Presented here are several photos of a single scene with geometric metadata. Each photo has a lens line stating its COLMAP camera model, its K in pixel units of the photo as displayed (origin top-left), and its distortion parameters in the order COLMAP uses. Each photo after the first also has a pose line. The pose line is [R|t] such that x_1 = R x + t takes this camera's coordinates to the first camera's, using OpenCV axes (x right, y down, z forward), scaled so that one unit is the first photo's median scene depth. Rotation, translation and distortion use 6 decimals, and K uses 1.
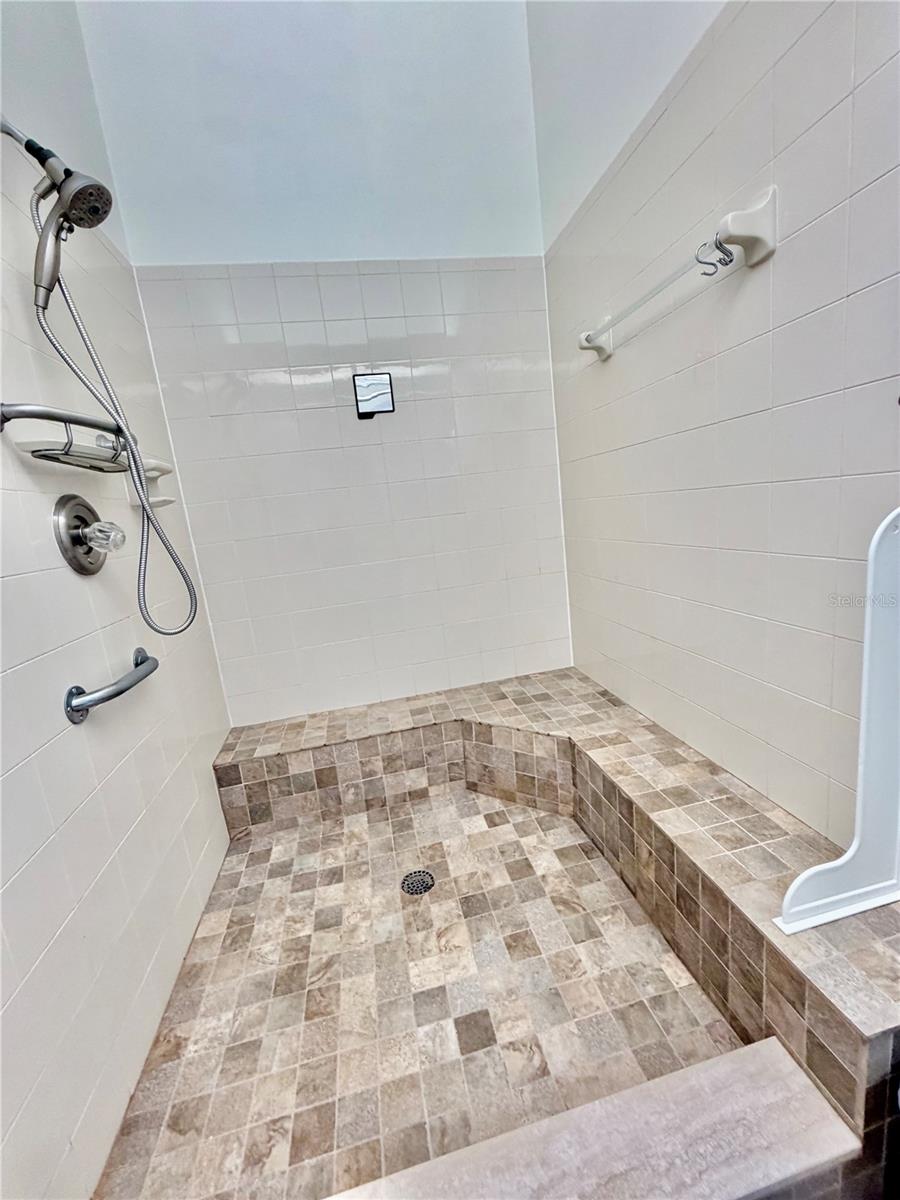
lens RADIAL K [[480.1, 0, 448.2], [0, 480.1, 595.9], [0, 0, 1]] dist [0.002932, 0.000207]
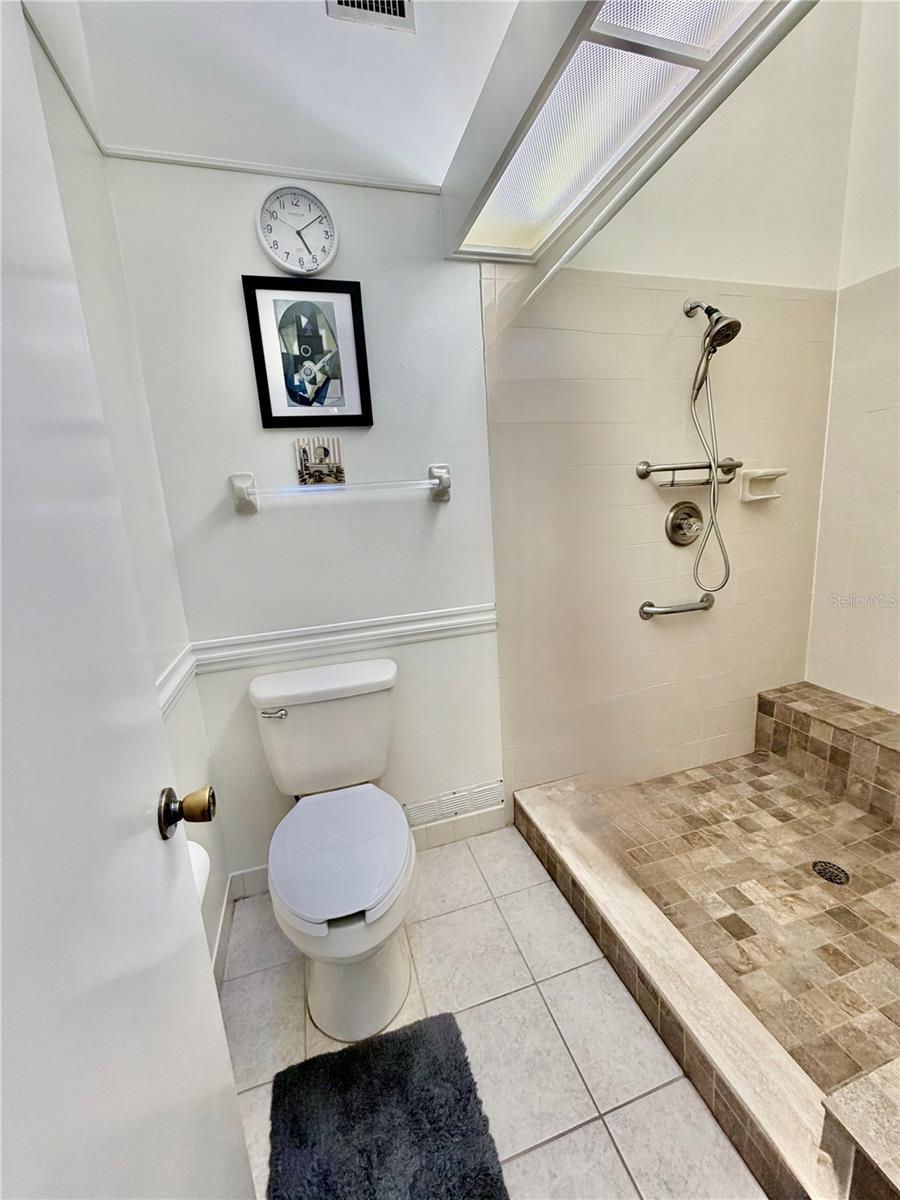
lens RADIAL K [[480.1, 0, 450.7], [0, 480.1, 600.1], [0, 0, 1]] dist [0.002932, 0.000207]
pose [[0.103818, 0.307625, -0.945827, 0.618220], [-0.128648, 0.947131, 0.293928, -0.179793], [0.986241, 0.091164, 0.137904, -0.054933]]
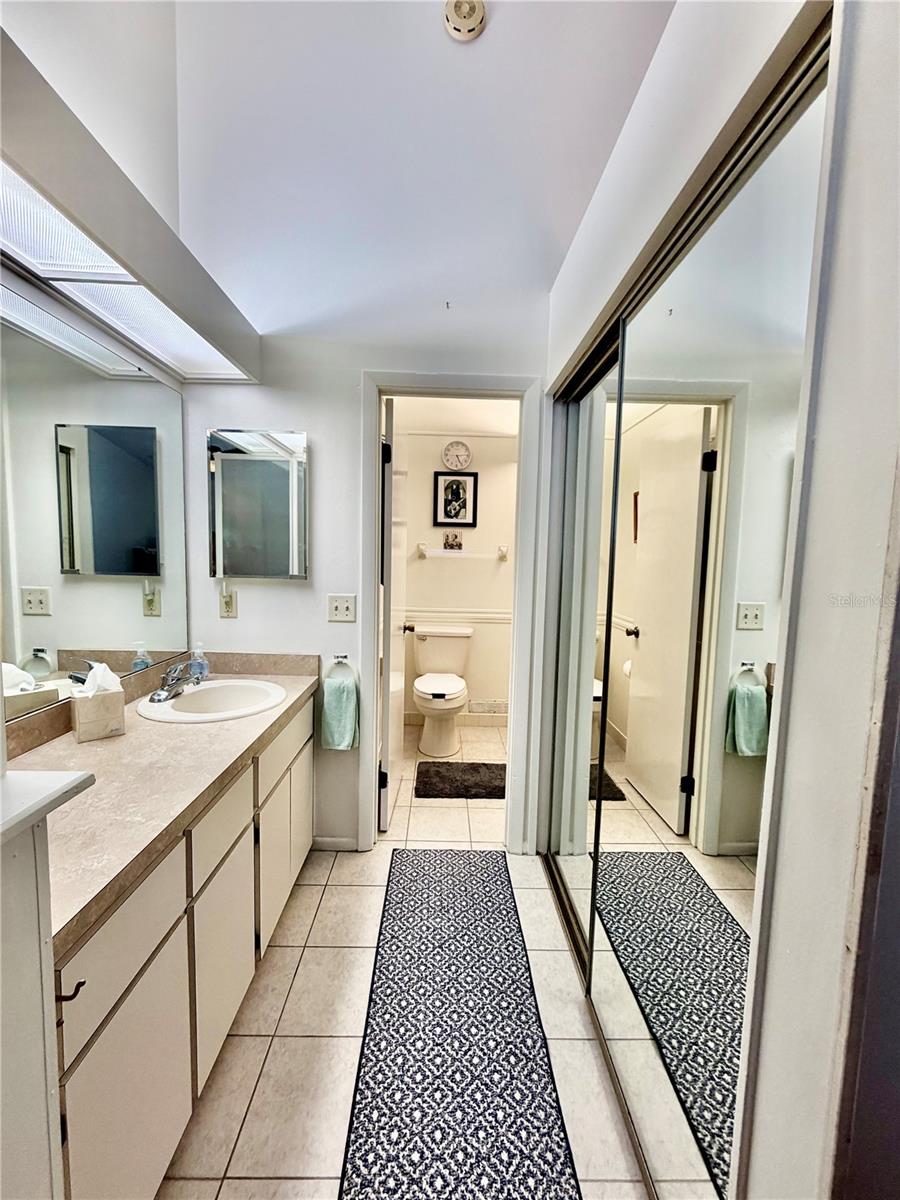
lens RADIAL K [[480.1, 0, 449.7], [0, 480.1, 597.1], [0, 0, 1]] dist [0.002932, 0.000207]
pose [[-0.177383, 0.197817, -0.964056, 1.712943], [-0.180732, 0.956382, 0.229497, -0.362536], [0.967404, 0.214945, -0.133894, 0.119448]]
